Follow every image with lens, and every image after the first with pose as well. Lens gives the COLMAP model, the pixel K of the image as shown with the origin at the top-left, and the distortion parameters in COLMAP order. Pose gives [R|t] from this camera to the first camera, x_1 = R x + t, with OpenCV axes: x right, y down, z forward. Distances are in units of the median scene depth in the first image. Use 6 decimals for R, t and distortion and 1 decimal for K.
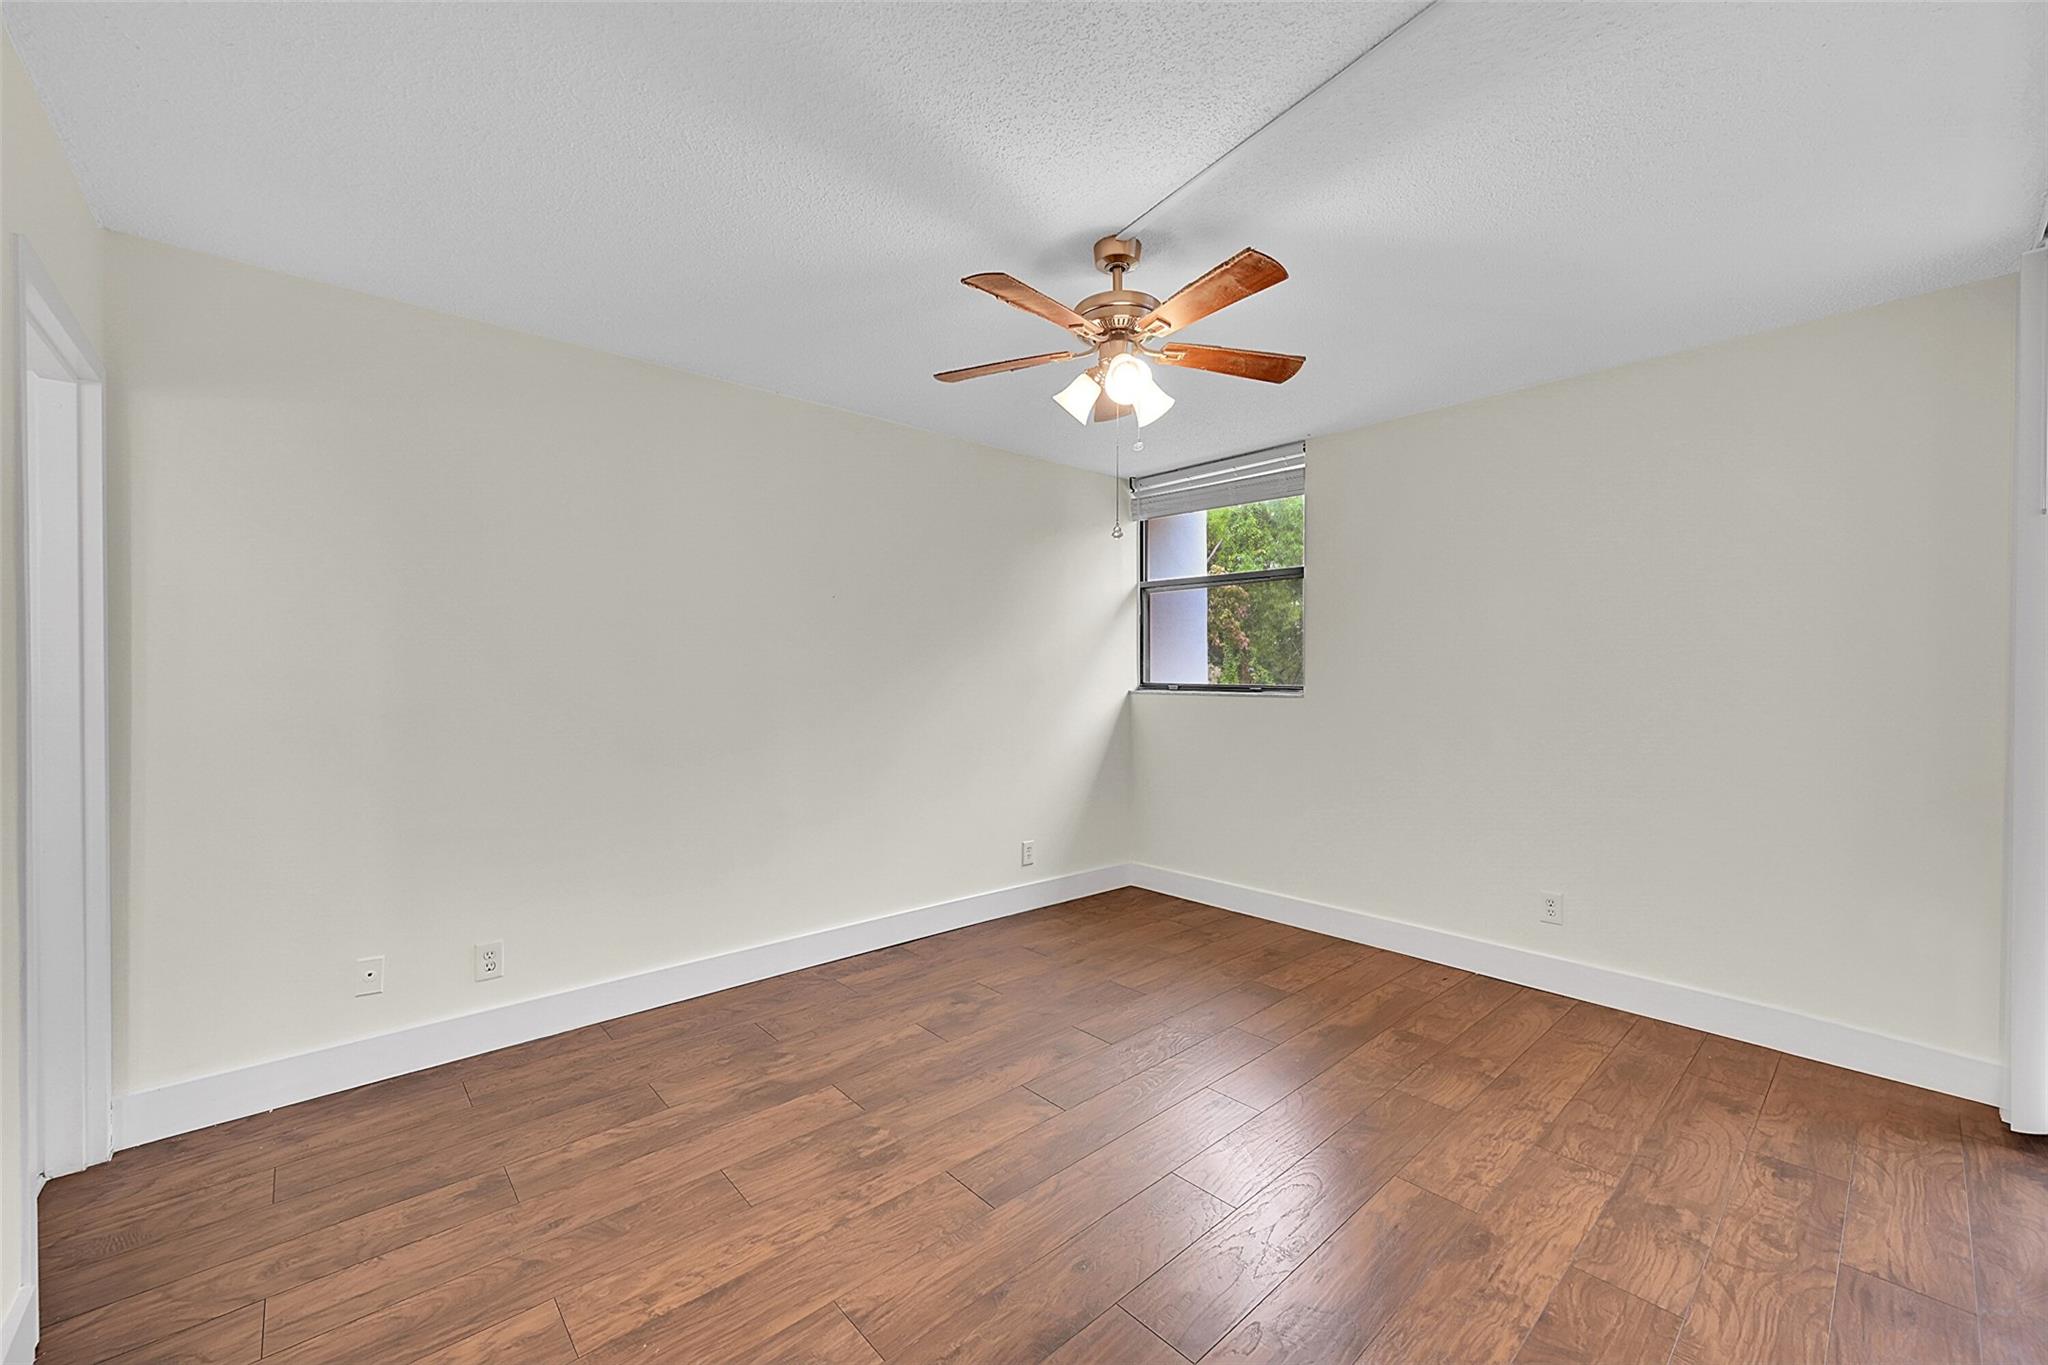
lens RADIAL K [[806.6, 0, 1019.0], [0, 806.6, 684.1], [0, 0, 1]] dist [-0.000396, 0.000276]
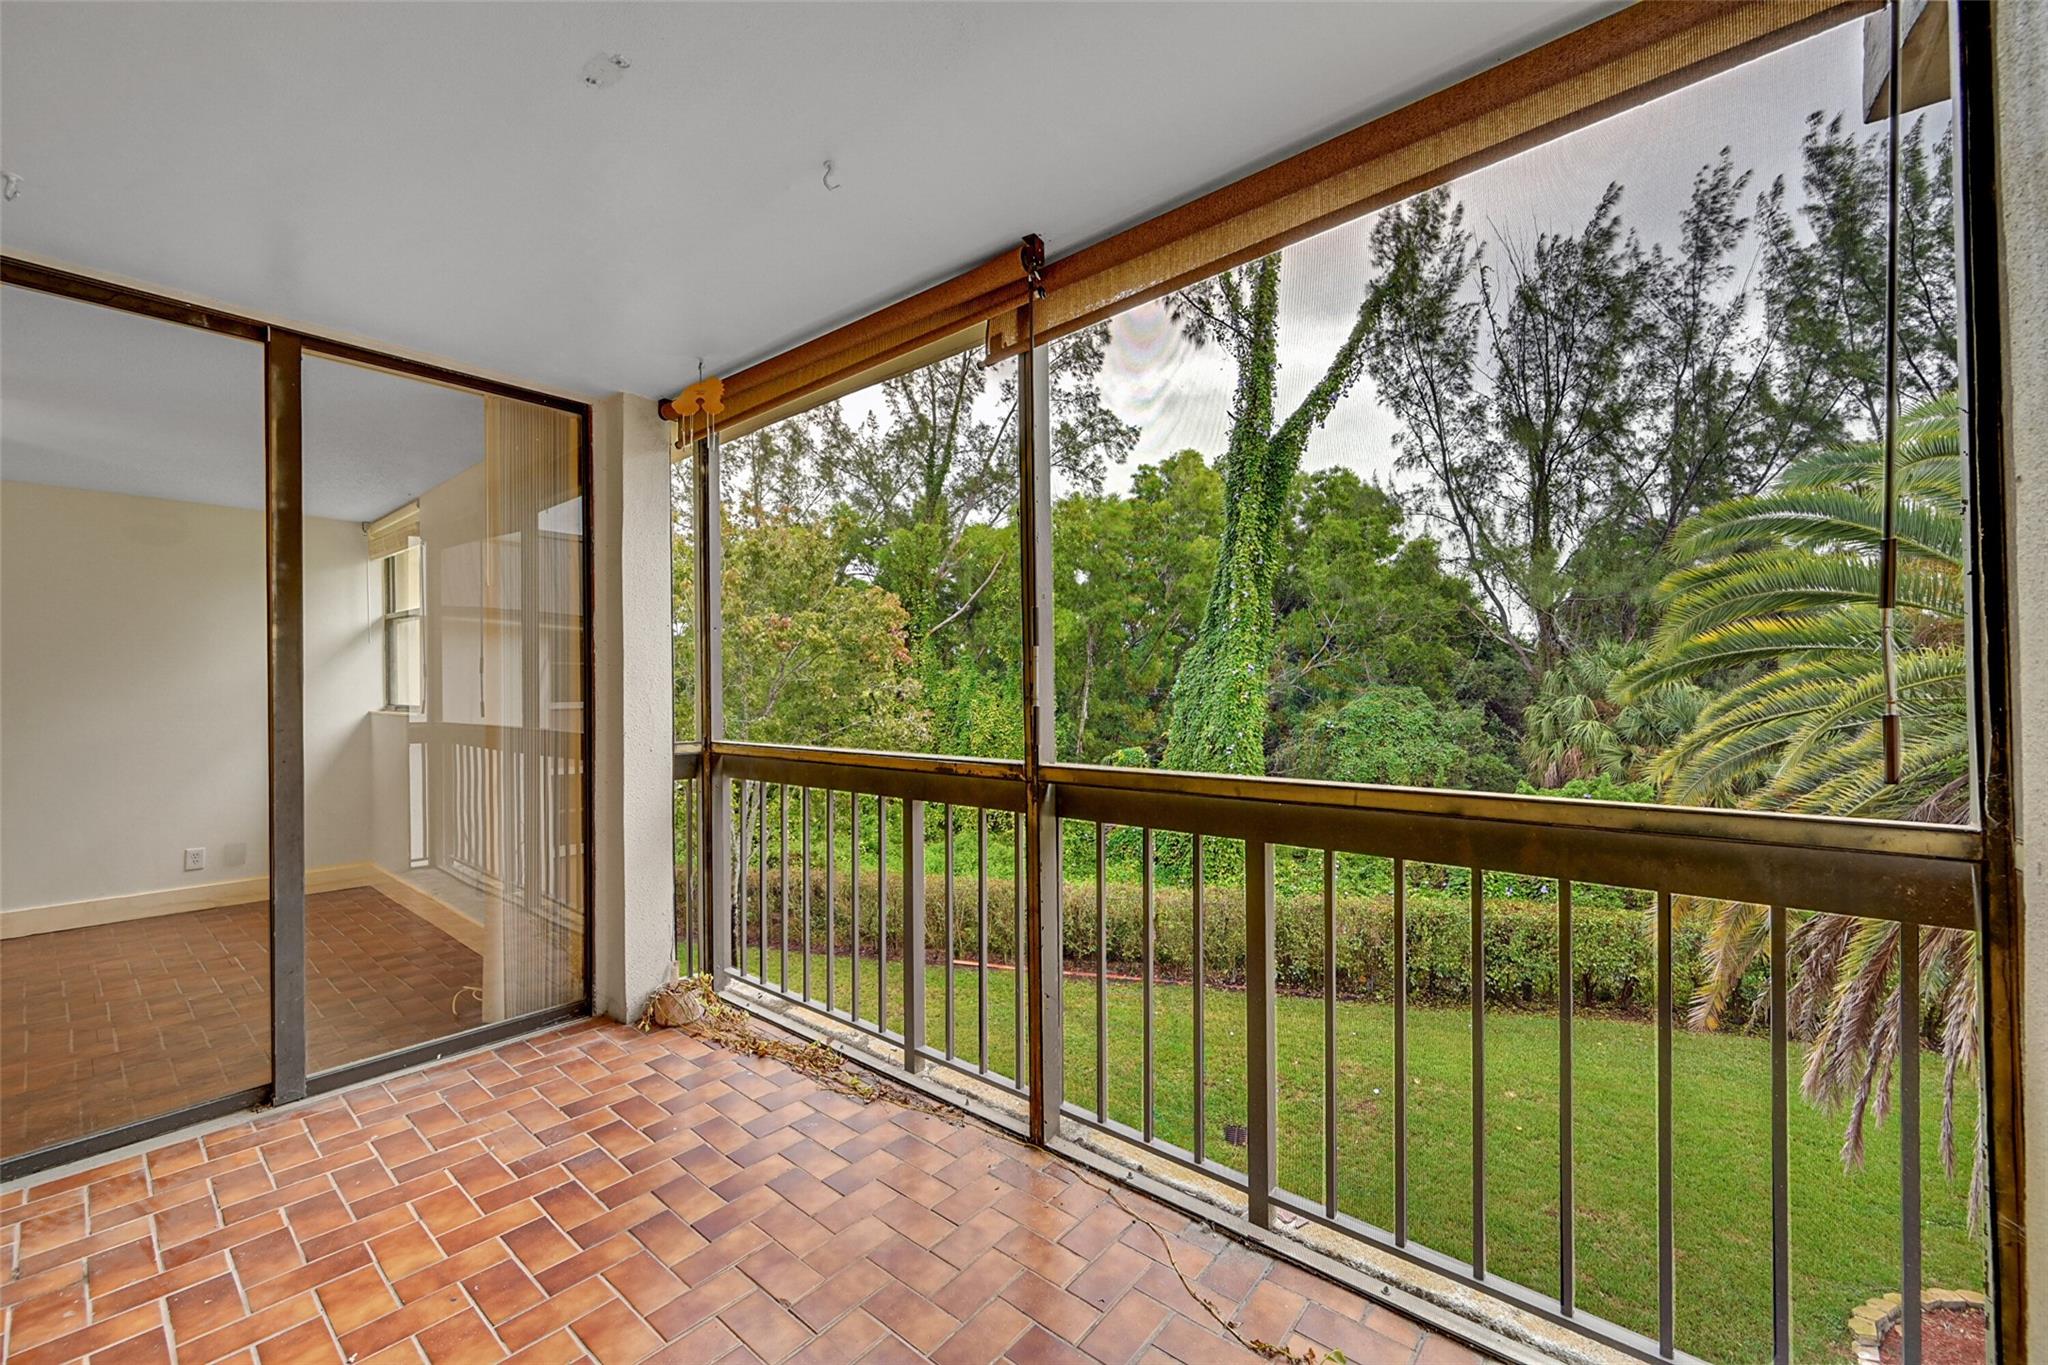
lens RADIAL K [[806.6, 0, 1017.2], [0, 806.6, 681.3], [0, 0, 1]] dist [-0.000396, 0.000276]
pose [[0.989997, -0.007054, 0.140913, 1.493154], [0.009818, 0.999773, -0.018929, -0.003888], [-0.140748, 0.020123, 0.989841, -0.403808]]
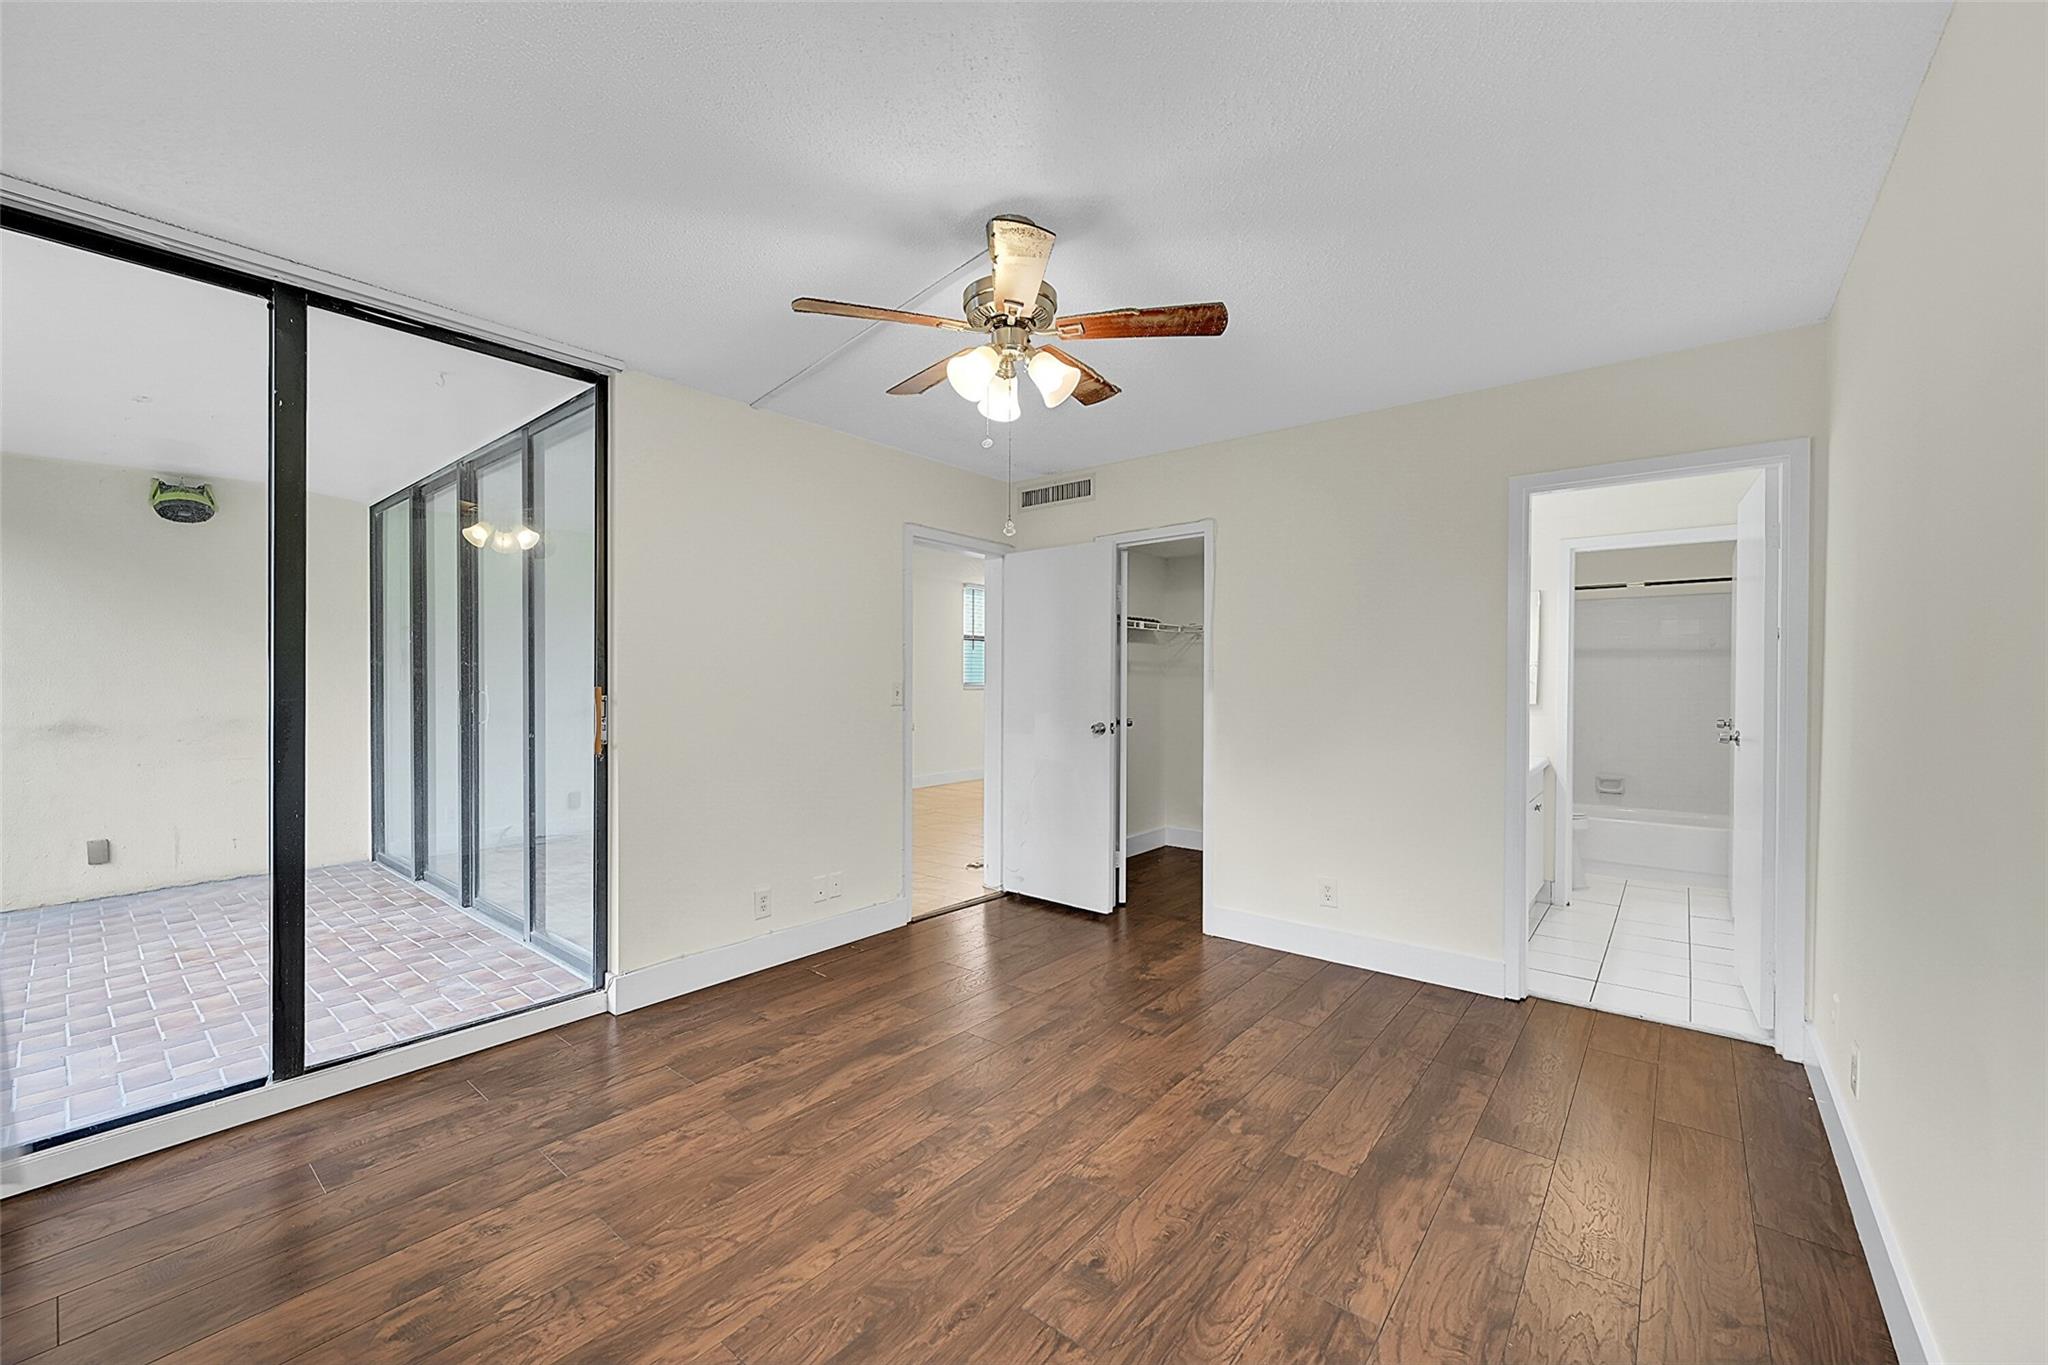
lens RADIAL K [[806.6, 0, 1016.7], [0, 806.6, 682.7], [0, 0, 1]] dist [-0.000396, 0.000276]
pose [[-0.989187, -0.002262, -0.146641, 0.198249], [-0.004616, 0.999866, 0.015708, -0.016911], [0.146586, 0.016215, -0.989065, 1.527258]]
